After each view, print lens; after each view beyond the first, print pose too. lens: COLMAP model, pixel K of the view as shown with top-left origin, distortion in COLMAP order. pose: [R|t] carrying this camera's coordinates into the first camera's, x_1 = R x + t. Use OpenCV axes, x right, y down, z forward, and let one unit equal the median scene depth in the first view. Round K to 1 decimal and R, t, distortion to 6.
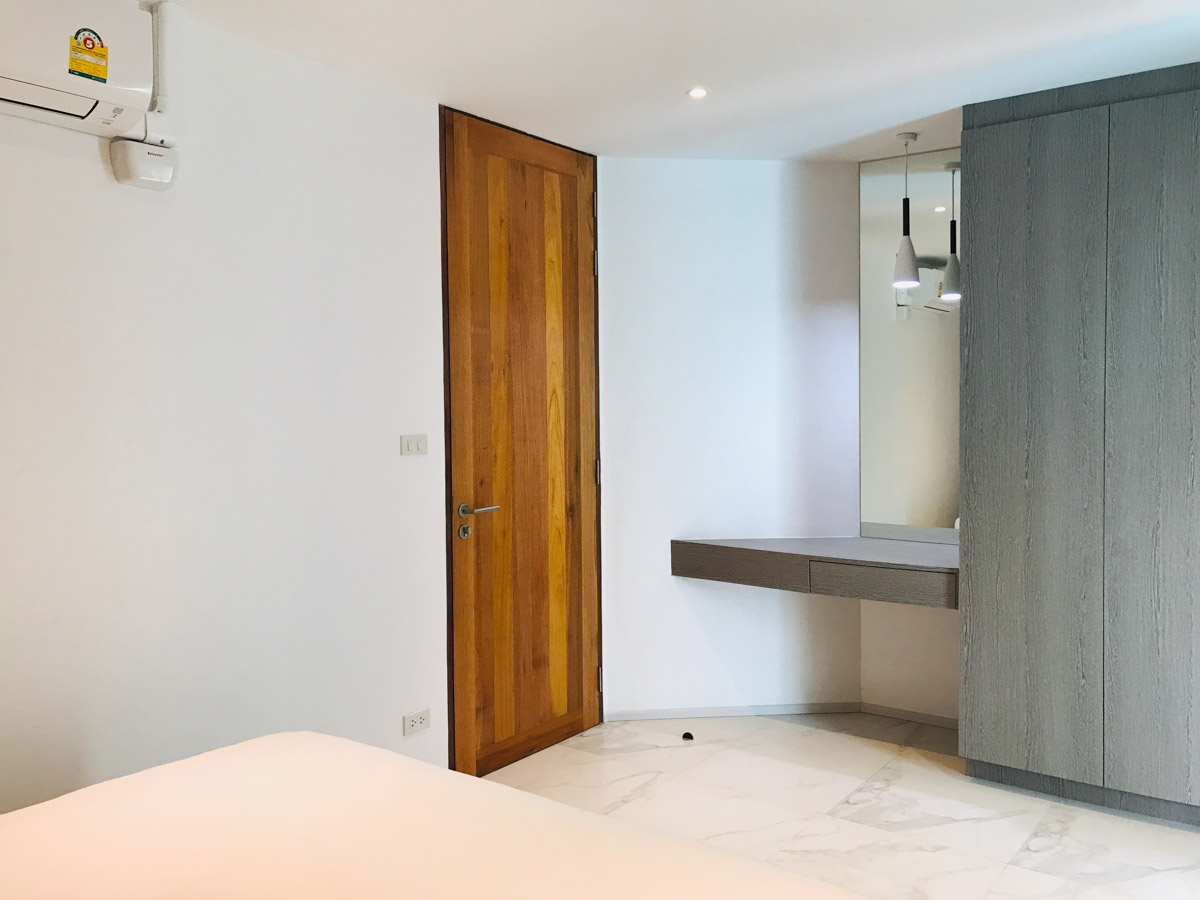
lens RADIAL K [[999.8, 0, 609.7], [0, 999.8, 455.2], [0, 0, 1]] dist [0.057134, -0.044875]
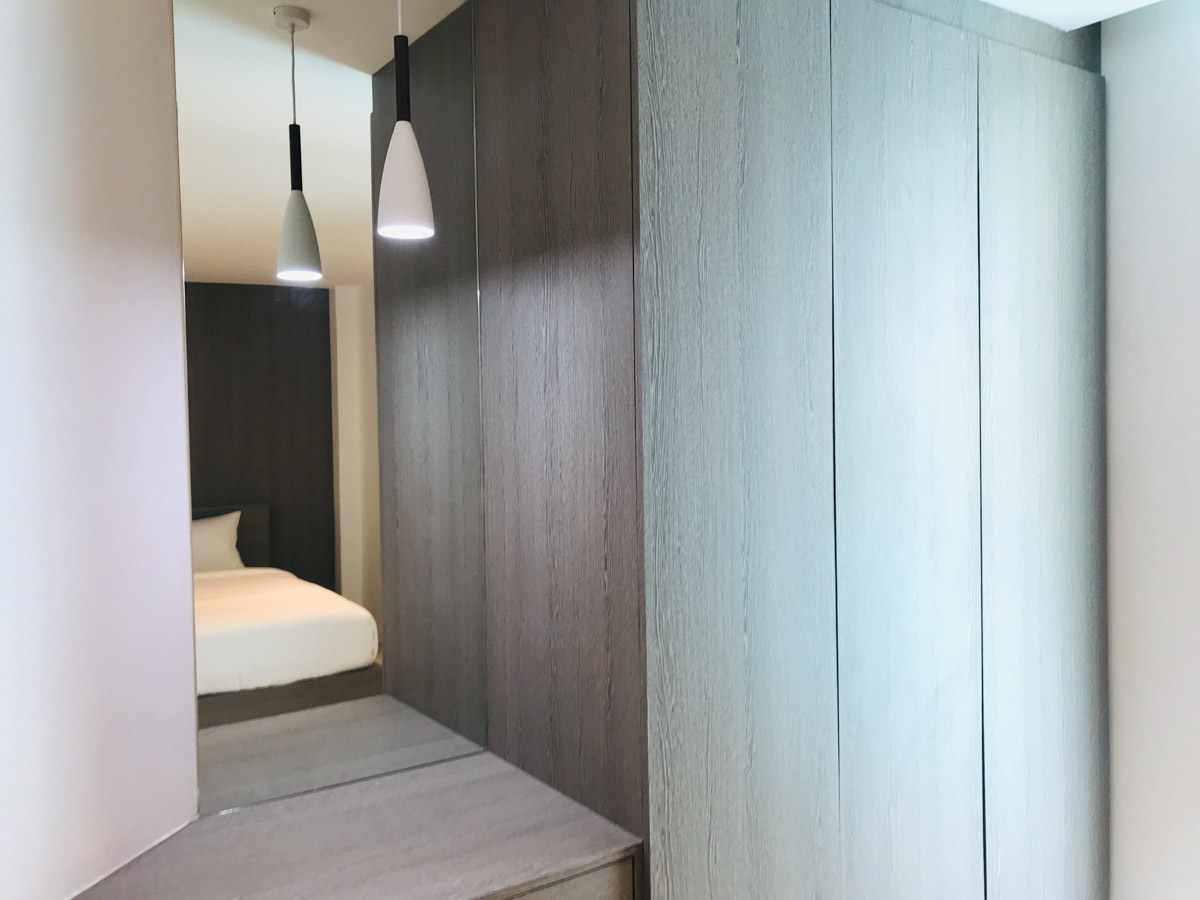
lens RADIAL K [[999.8, 0, 605.8], [0, 999.8, 443.1], [0, 0, 1]] dist [0.057134, -0.044875]
pose [[0.318484, -0.014152, 0.947823, -0.108612], [0.065852, 0.997803, -0.007229, -0.075342], [-0.945638, 0.064718, 0.318716, 0.869415]]
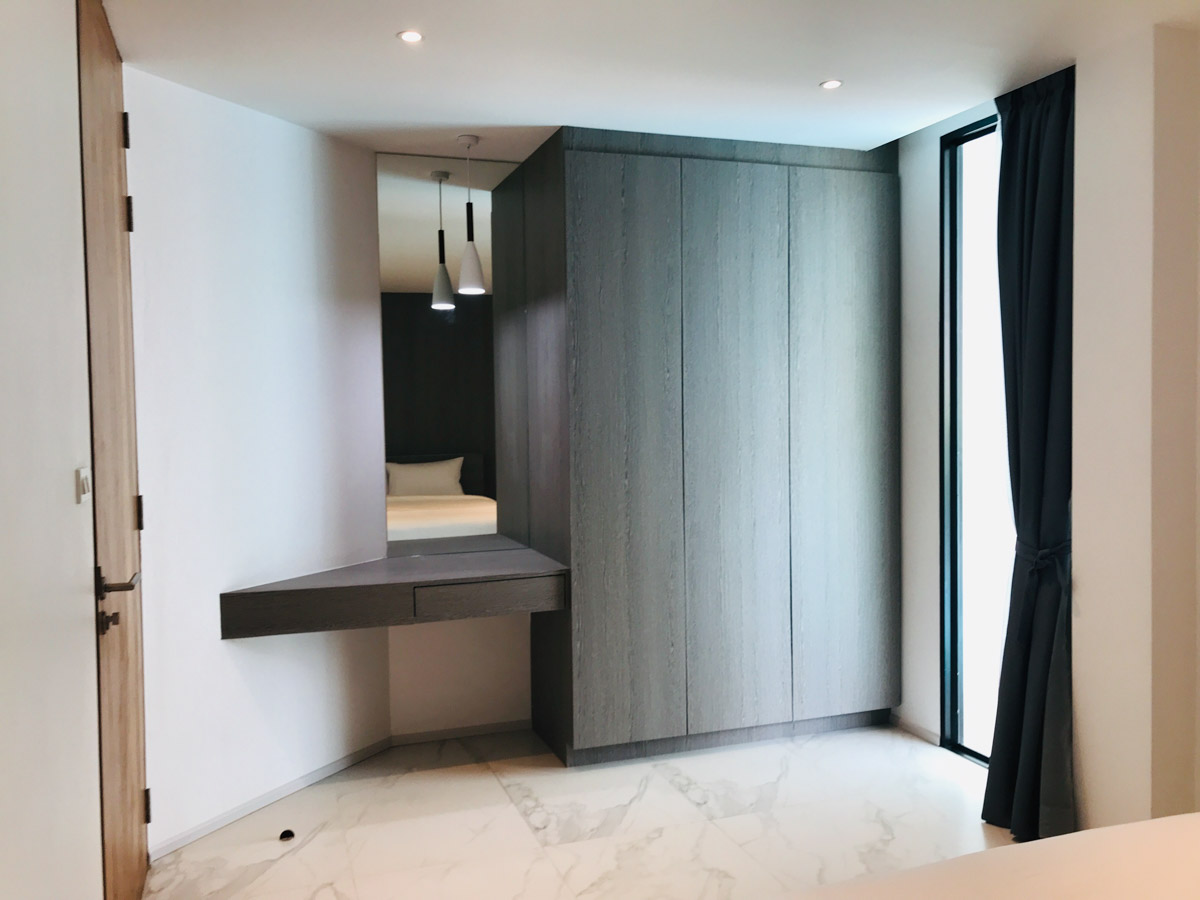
lens RADIAL K [[999.8, 0, 597.8], [0, 999.8, 450.4], [0, 0, 1]] dist [0.057134, -0.044875]
pose [[0.552922, -0.031628, 0.832632, -0.506570], [0.054154, 0.998531, 0.001968, -0.011207], [-0.831471, 0.044002, 0.553823, 0.402700]]
